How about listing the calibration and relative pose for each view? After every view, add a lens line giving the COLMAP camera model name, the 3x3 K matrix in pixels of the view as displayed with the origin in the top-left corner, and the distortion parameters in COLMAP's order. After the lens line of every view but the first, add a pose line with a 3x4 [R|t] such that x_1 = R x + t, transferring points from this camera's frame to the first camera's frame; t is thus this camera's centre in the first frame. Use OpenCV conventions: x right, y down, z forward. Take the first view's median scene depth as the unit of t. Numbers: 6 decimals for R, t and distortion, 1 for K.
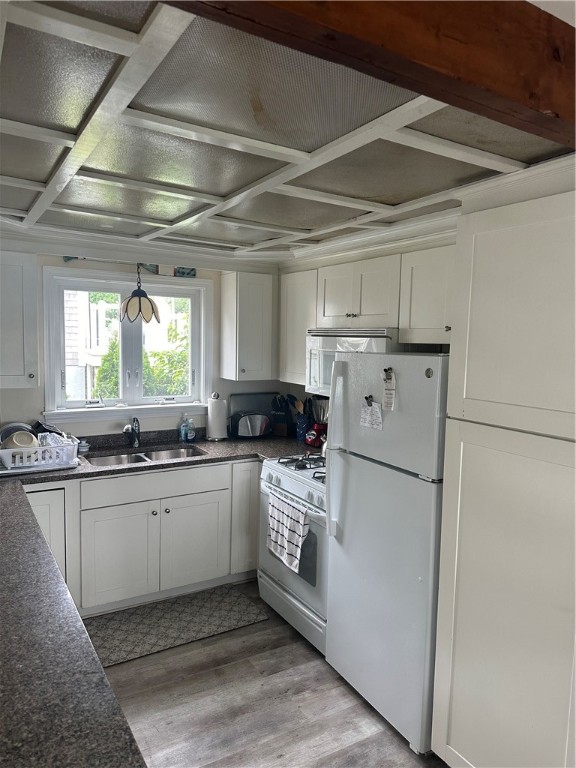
lens RADIAL K [[535.3, 0, 291.6], [0, 535.3, 383.8], [0, 0, 1]] dist [0.057808, -0.081317]
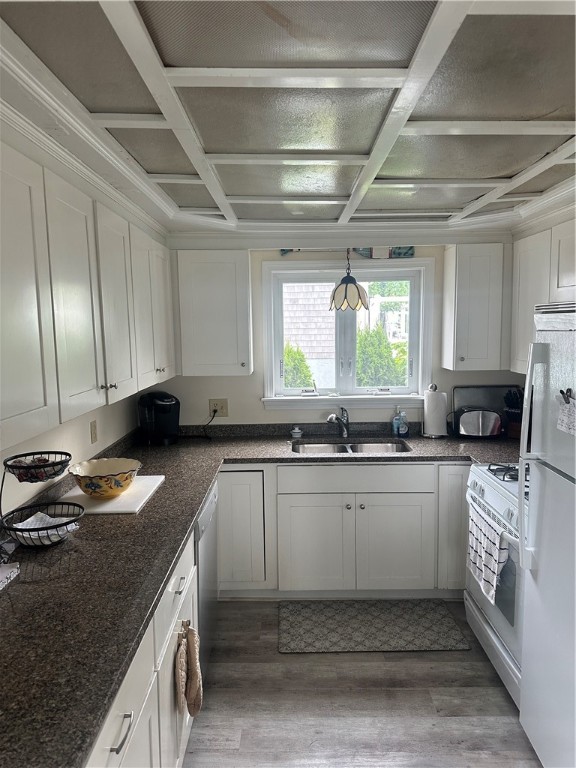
lens RADIAL K [[535.3, 0, 292.7], [0, 535.3, 387.9], [0, 0, 1]] dist [0.057808, -0.081317]
pose [[0.852897, 0.023374, -0.521556, 0.143876], [-0.012688, 0.999630, 0.024052, 0.005158], [0.521925, -0.013896, 0.852878, 0.124936]]
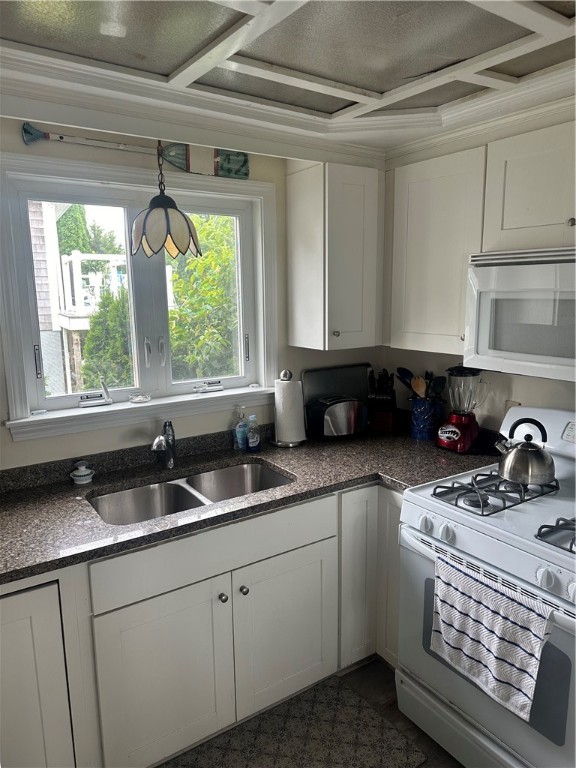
lens RADIAL K [[535.3, 0, 291.2], [0, 535.3, 383.6], [0, 0, 1]] dist [0.057808, -0.081317]
pose [[0.998354, -0.041731, 0.039353, -0.184337], [0.038284, 0.995677, 0.084625, -0.022948], [-0.042715, -0.082980, 0.995635, 0.430197]]
